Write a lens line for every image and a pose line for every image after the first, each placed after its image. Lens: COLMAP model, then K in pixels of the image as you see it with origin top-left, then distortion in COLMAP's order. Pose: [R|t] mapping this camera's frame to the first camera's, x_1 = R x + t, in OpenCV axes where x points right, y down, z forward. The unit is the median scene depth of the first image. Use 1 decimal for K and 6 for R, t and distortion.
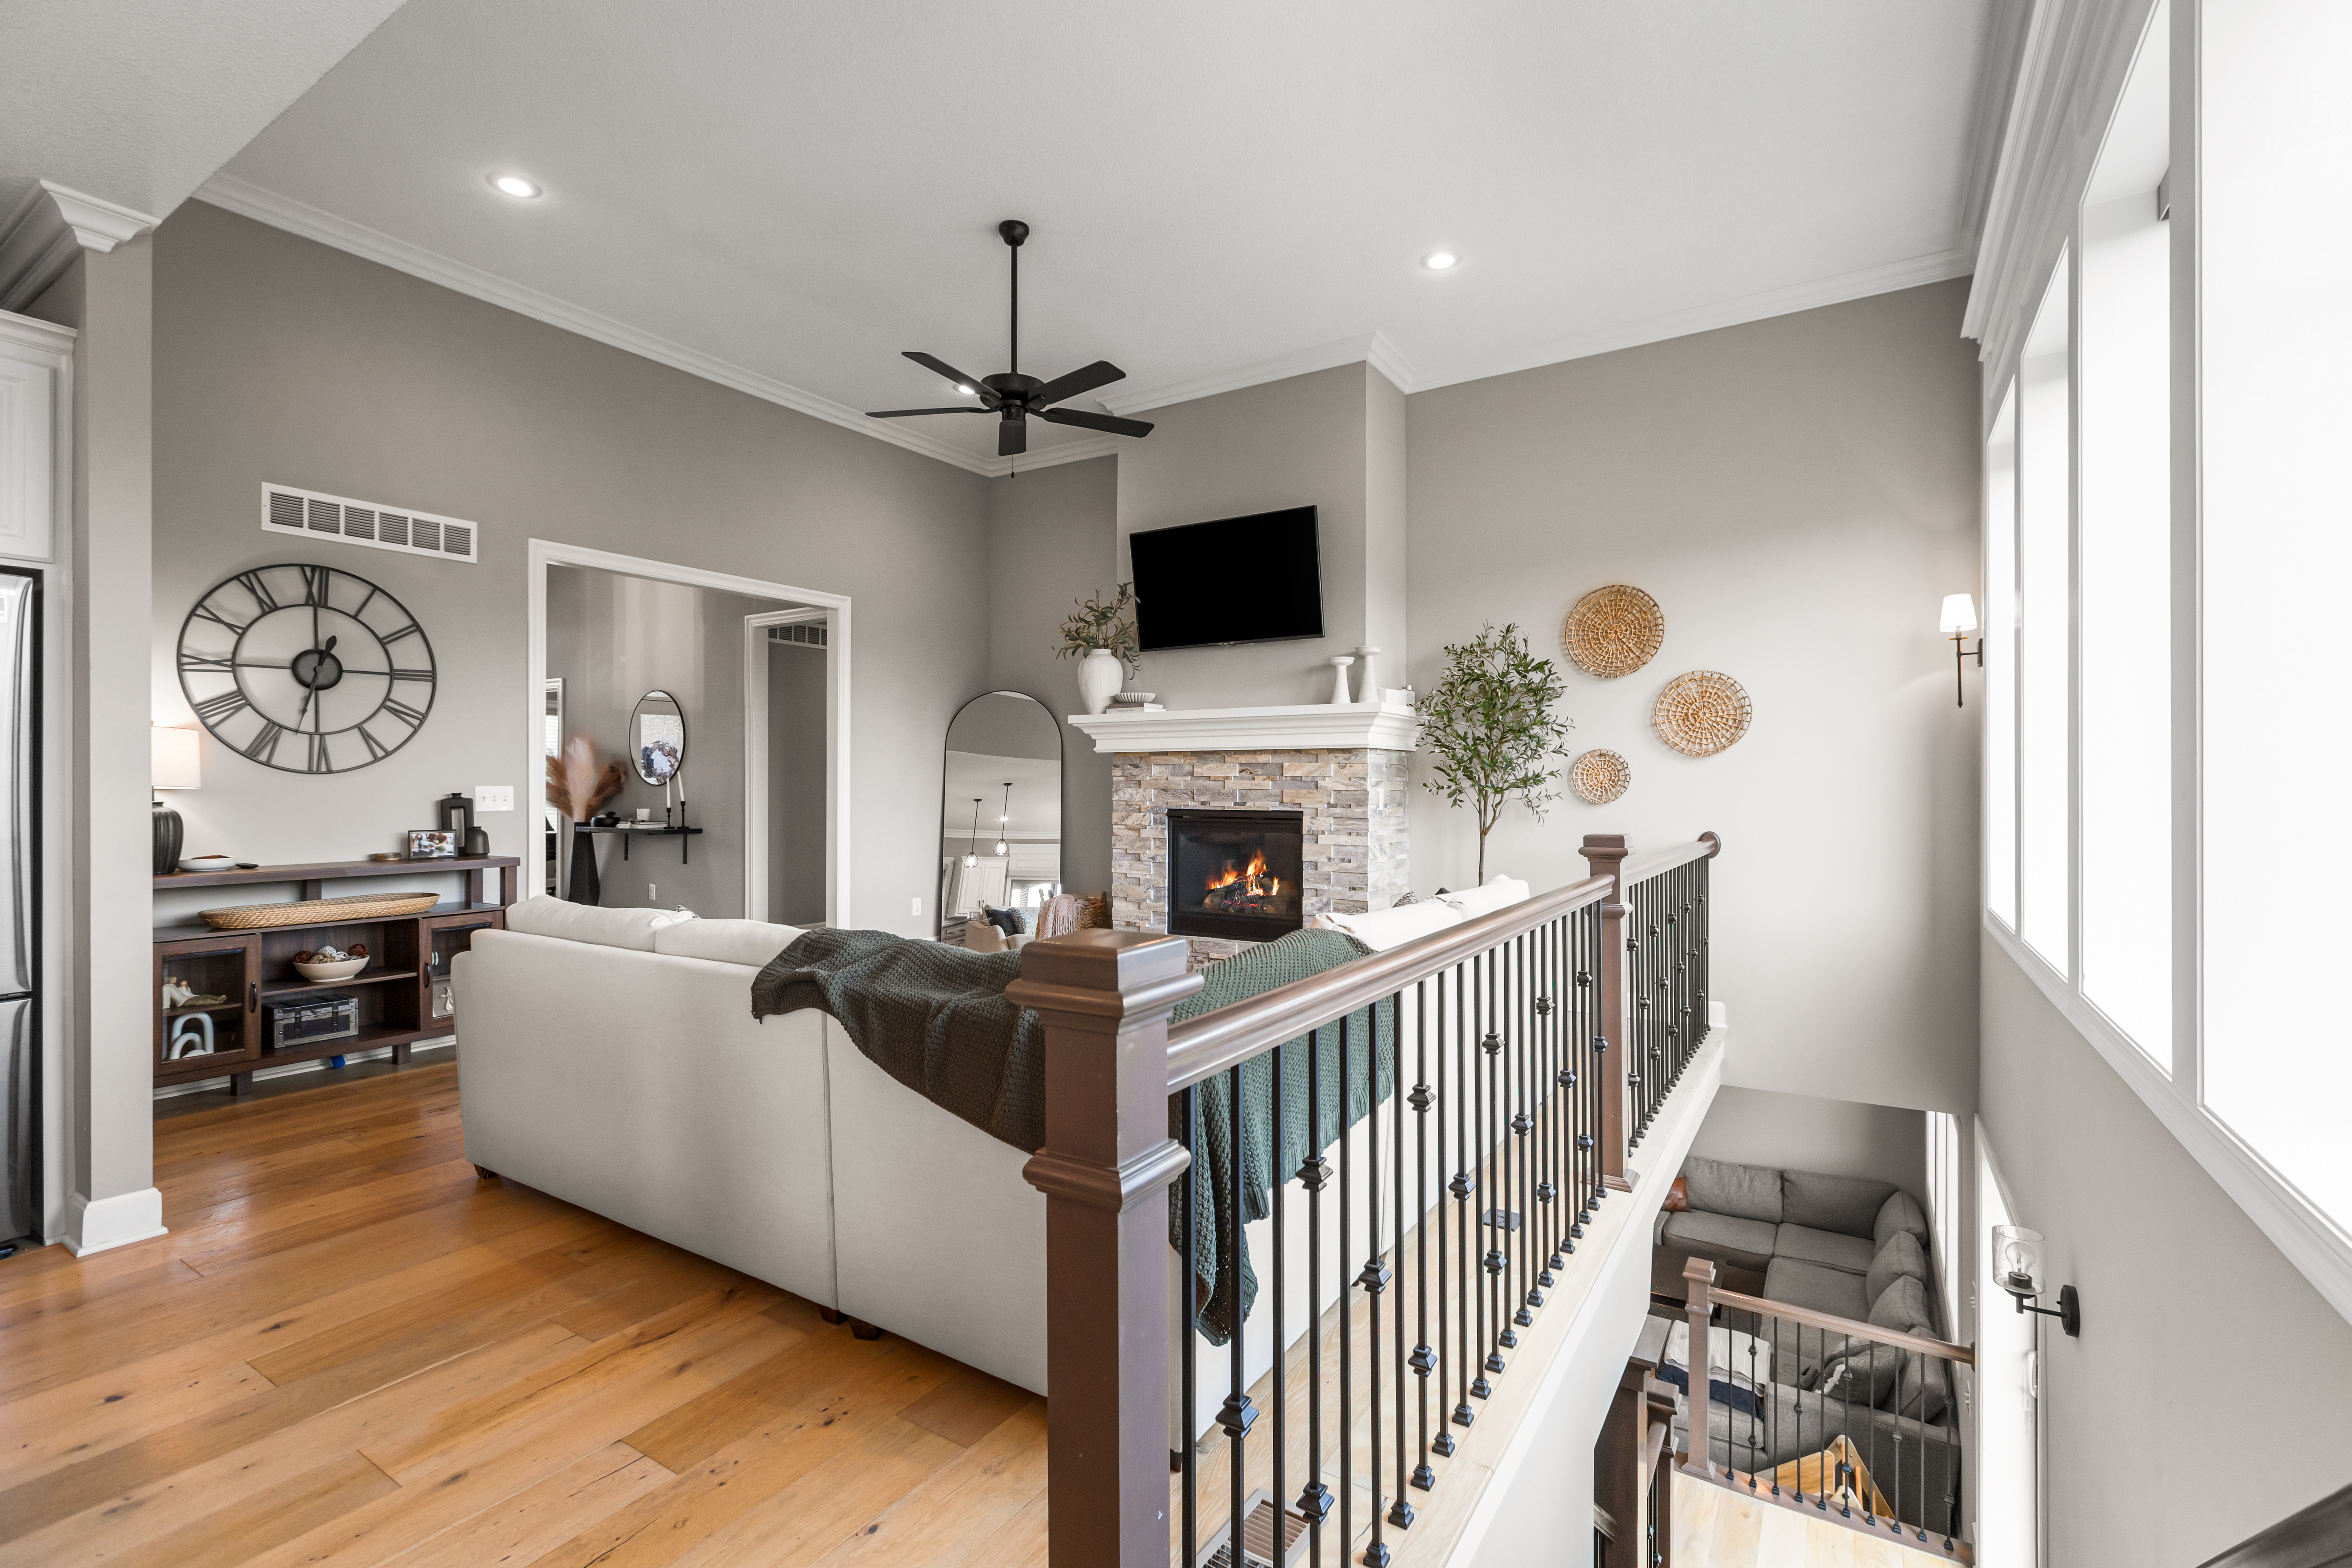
lens RADIAL K [[1061.1, 0, 1173.5], [0, 1061.1, 771.6], [0, 0, 1]] dist [0.001216, 0.000173]
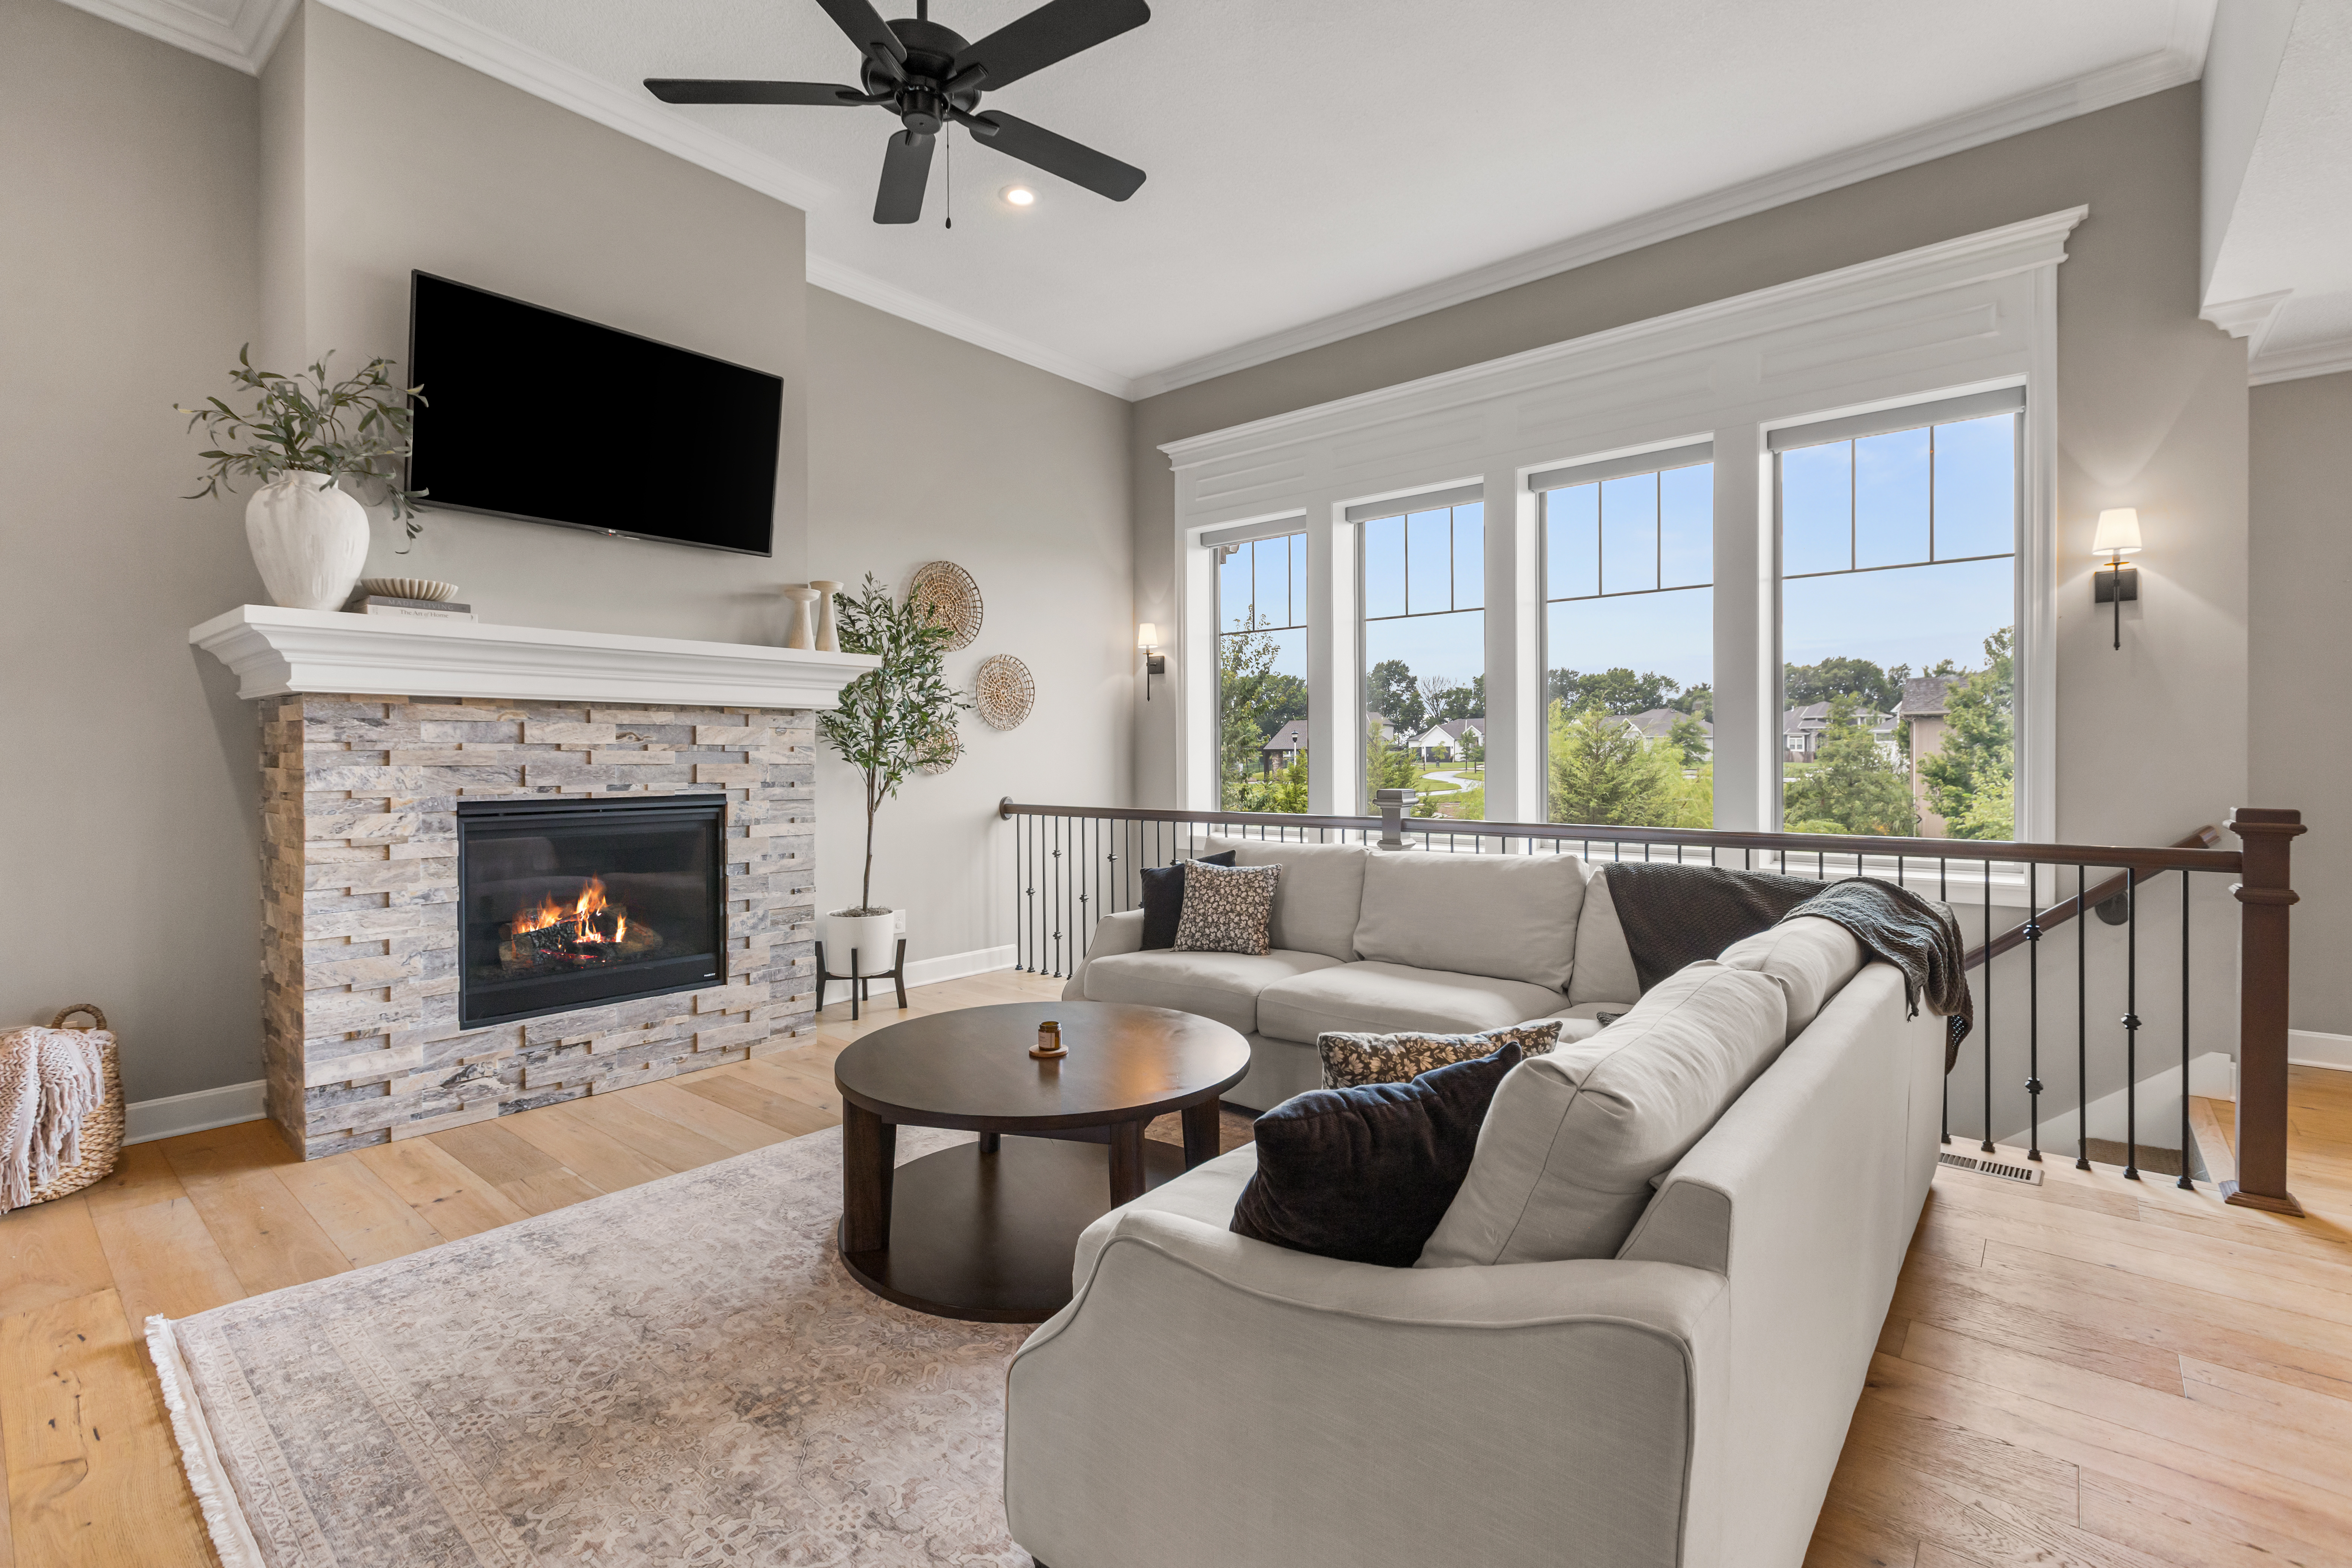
lens RADIAL K [[1061.1, 0, 1173.5], [0, 1061.1, 771.6], [0, 0, 1]] dist [0.001216, 0.000173]
pose [[0.127095, -0.016981, 0.991745, -0.560640], [-0.007022, 0.999813, 0.018019, 0.007614], [-0.991866, -0.009254, 0.126951, 0.632697]]
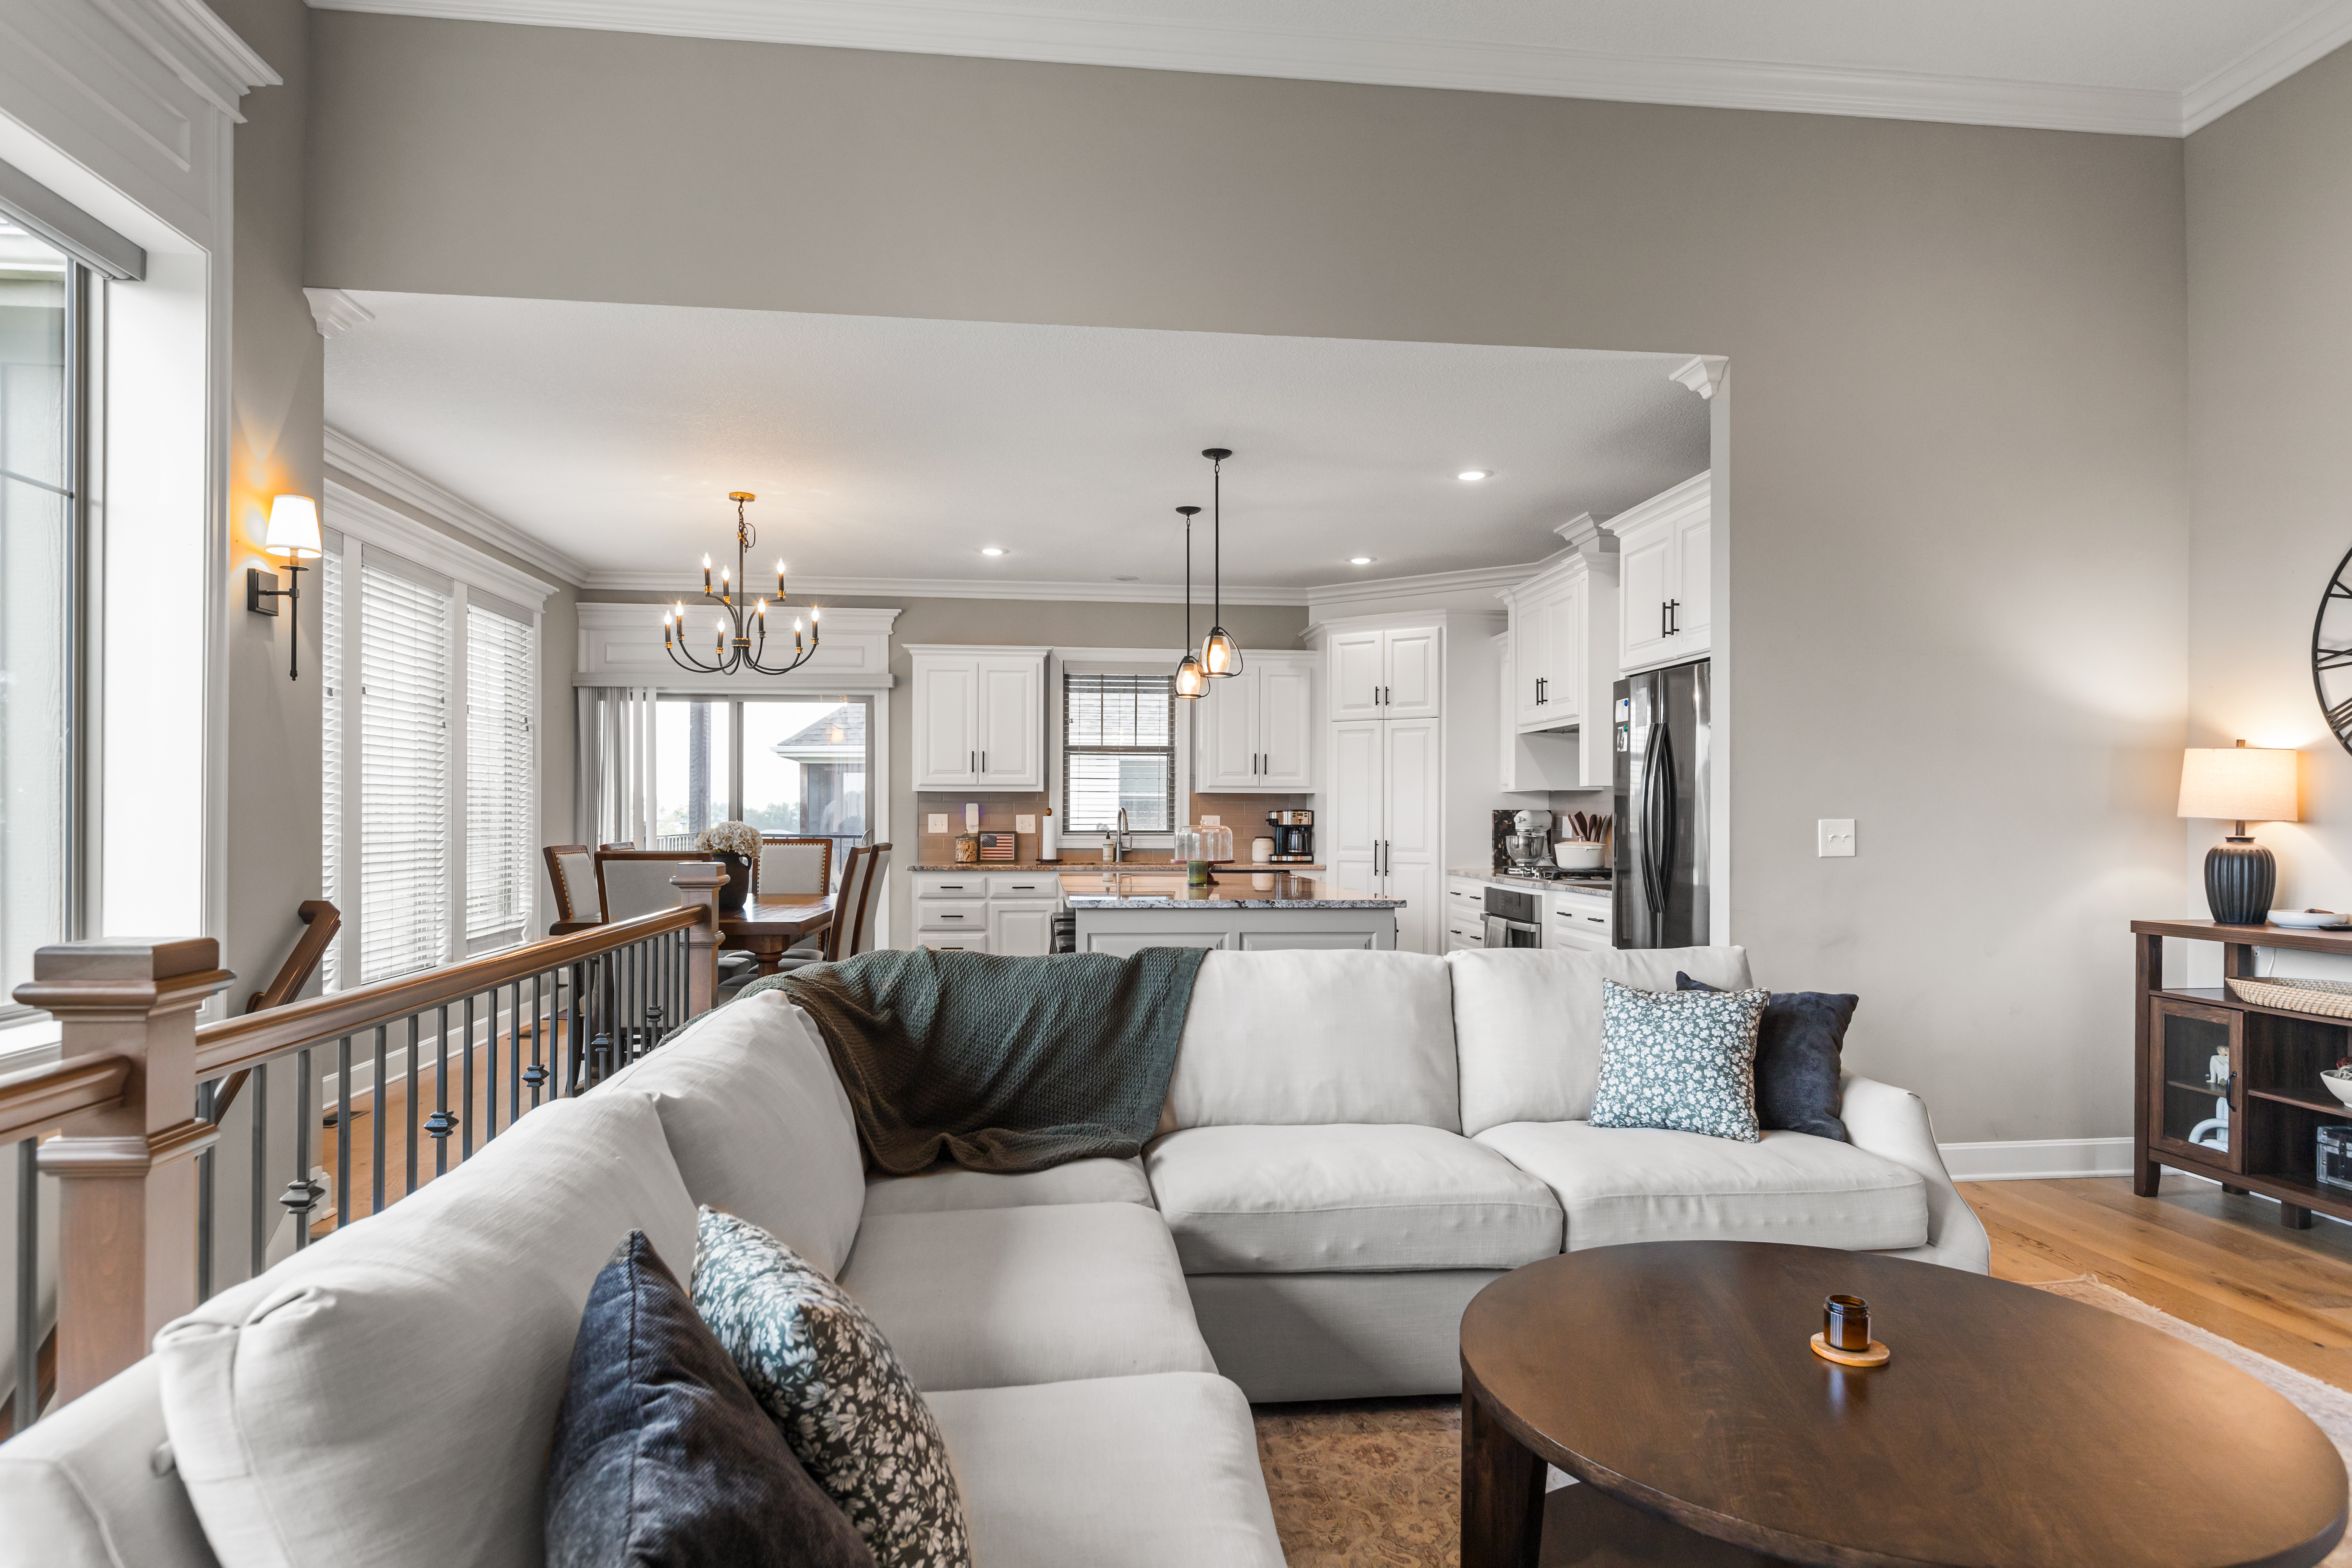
lens RADIAL K [[1325.3, 0, 1189.1], [0, 1325.3, 809.8], [0, 0, 1]] dist [-0.004333, -0.001430]
pose [[-0.769763, -0.004955, -0.638311, 0.238195], [0.004044, 0.999912, -0.012638, 0.011993], [0.638317, -0.012309, -0.769675, 0.894606]]
